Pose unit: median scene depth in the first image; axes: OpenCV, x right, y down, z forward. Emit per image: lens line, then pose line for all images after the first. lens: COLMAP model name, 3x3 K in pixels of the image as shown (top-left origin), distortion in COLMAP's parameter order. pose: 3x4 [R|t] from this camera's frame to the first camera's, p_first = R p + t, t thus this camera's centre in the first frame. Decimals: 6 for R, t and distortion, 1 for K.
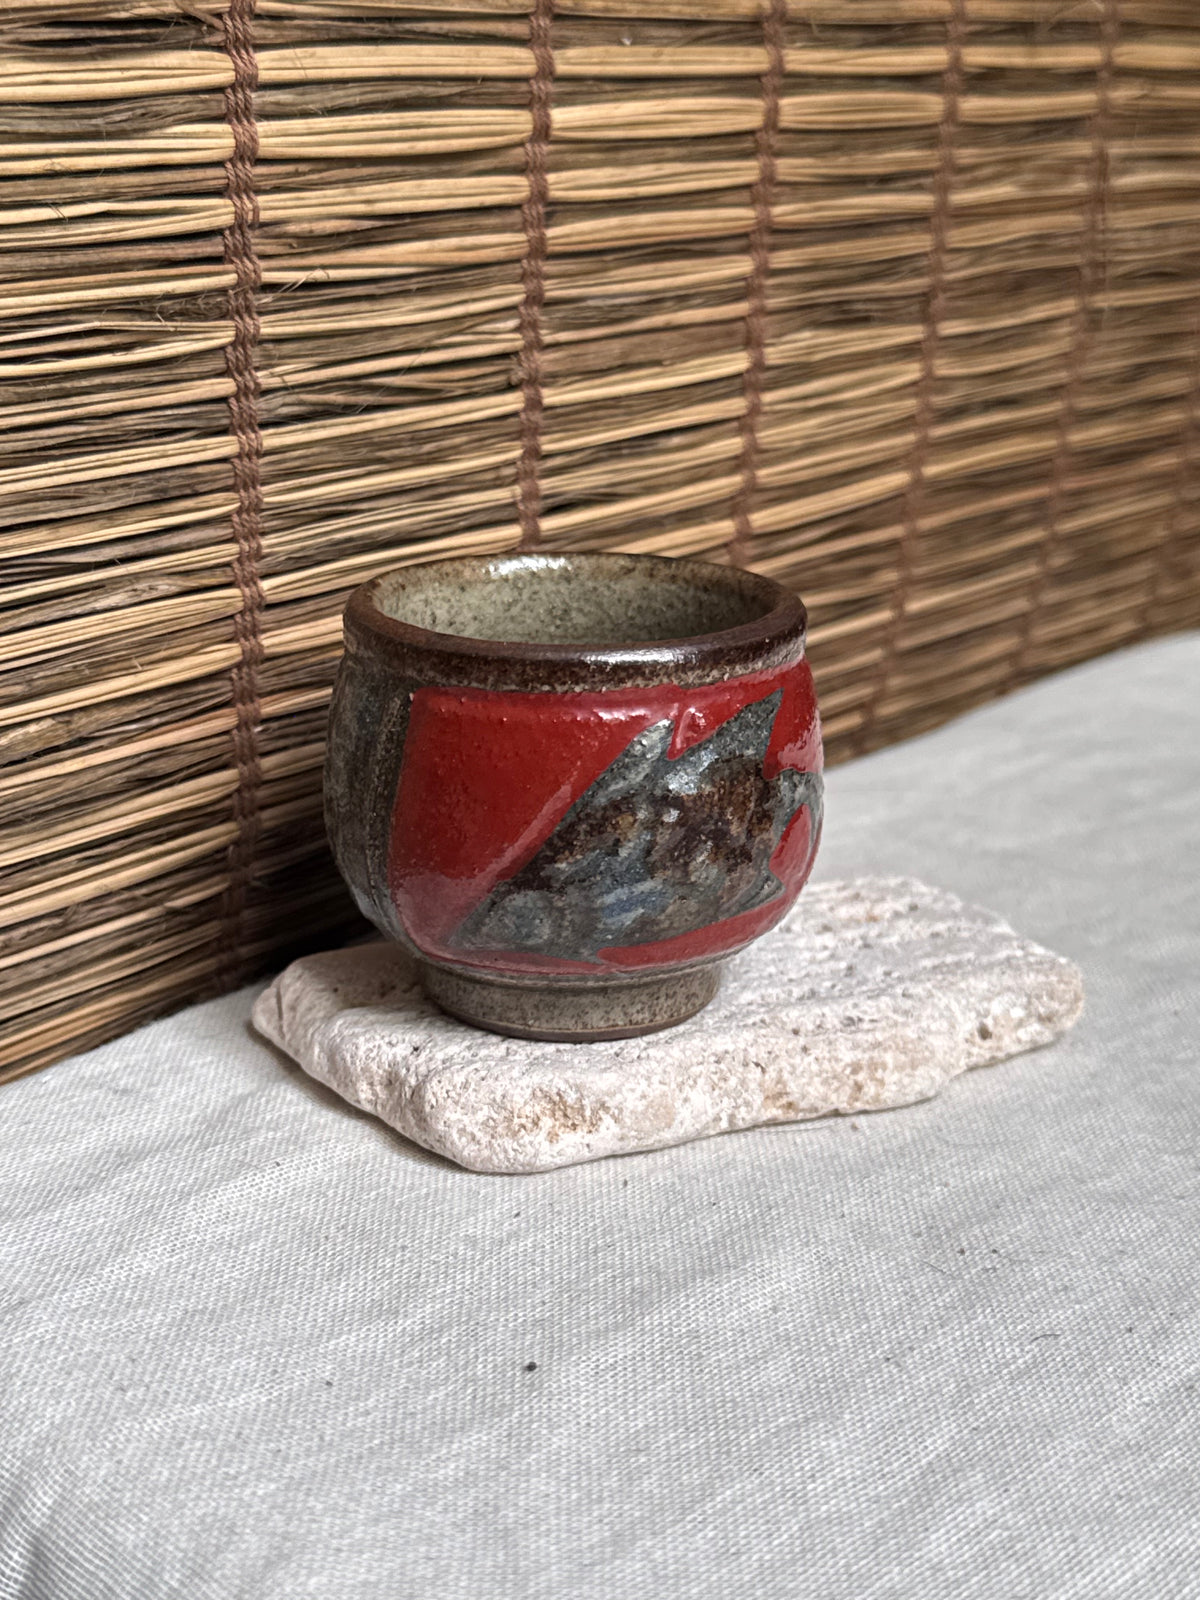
lens RADIAL K [[2268.9, 0, 593.3], [0, 2268.9, 835.5], [0, 0, 1]] dist [0.114358, 0.000000]
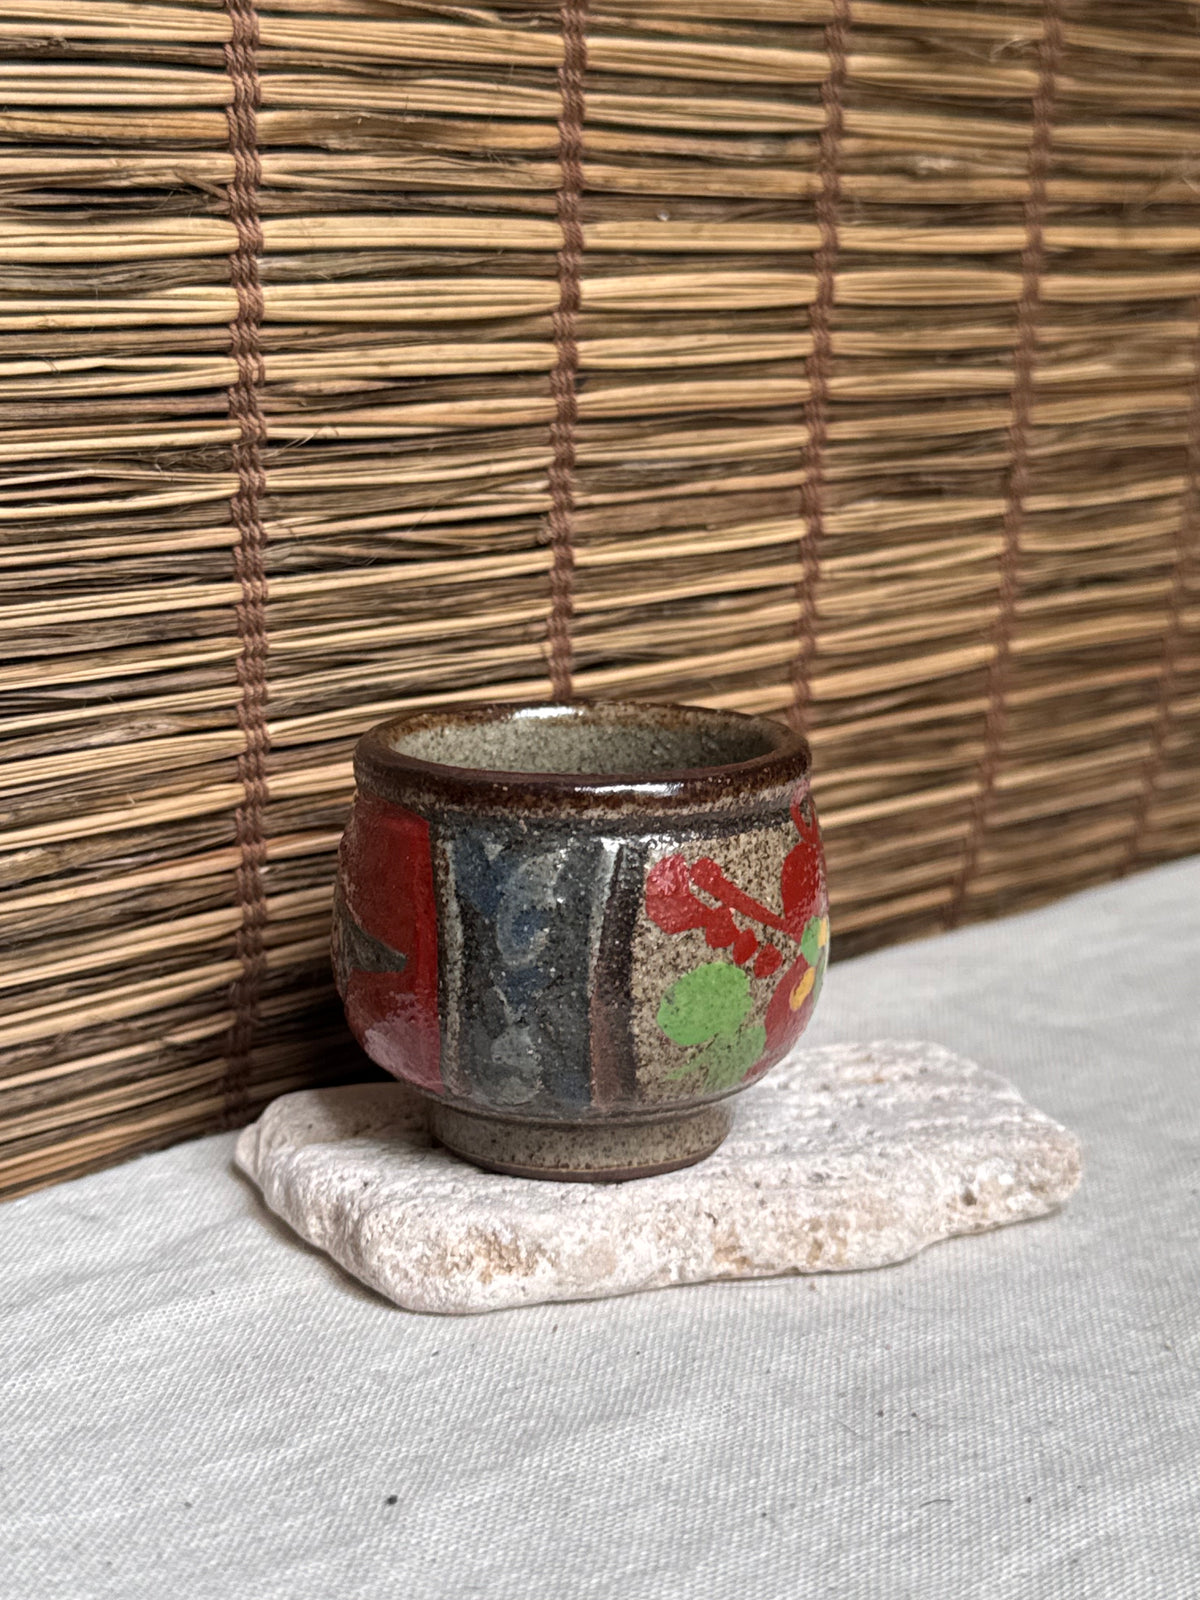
lens RADIAL K [[2268.9, 0, 593.7], [0, 2268.9, 850.2], [0, 0, 1]] dist [0.114358, 0.000000]
pose [[0.991119, 0.022103, -0.131131, 0.136870], [-0.033640, 0.995690, -0.086430, 0.028480], [0.128656, 0.090073, 0.987590, 0.012409]]
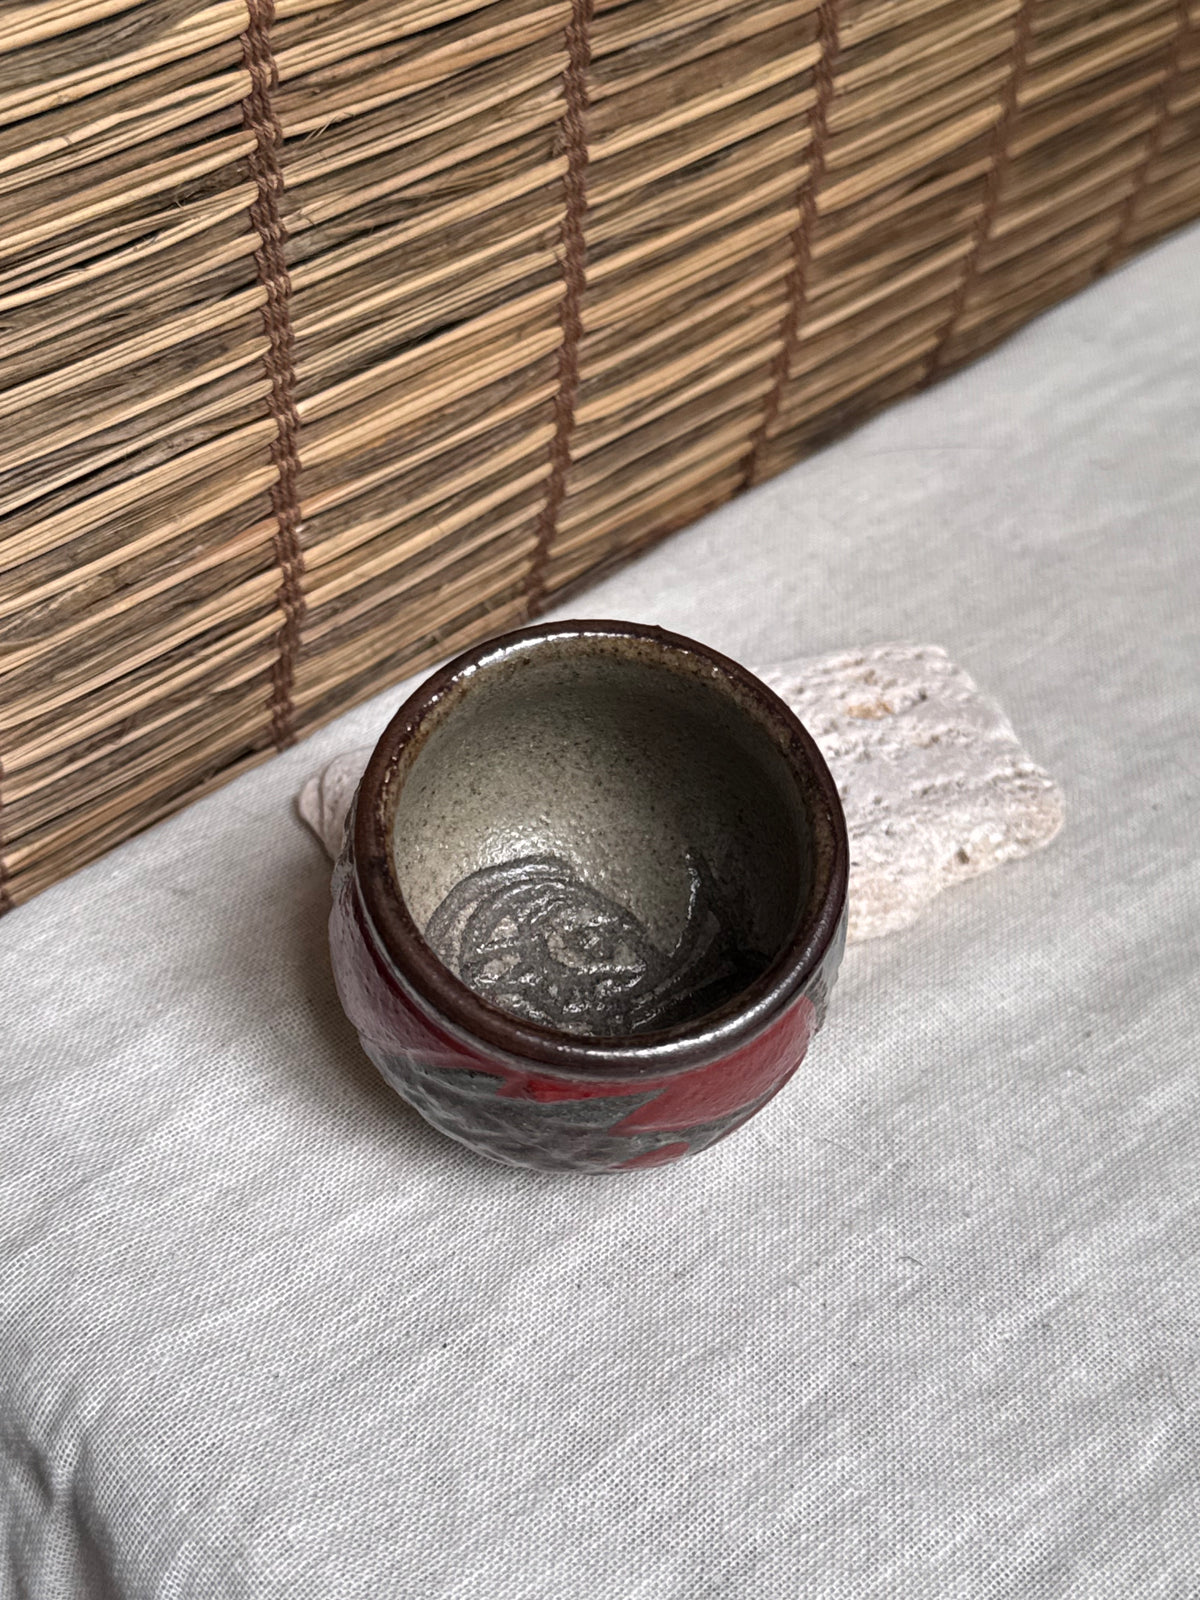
lens RADIAL K [[2268.9, 0, 598.1], [0, 2268.9, 809.8], [0, 0, 1]] dist [0.114358, 0.000000]
pose [[0.996666, 0.051979, -0.062895, 0.065022], [-0.025124, 0.928879, 0.369530, -0.329827], [0.077630, -0.366717, 0.927088, -0.012196]]
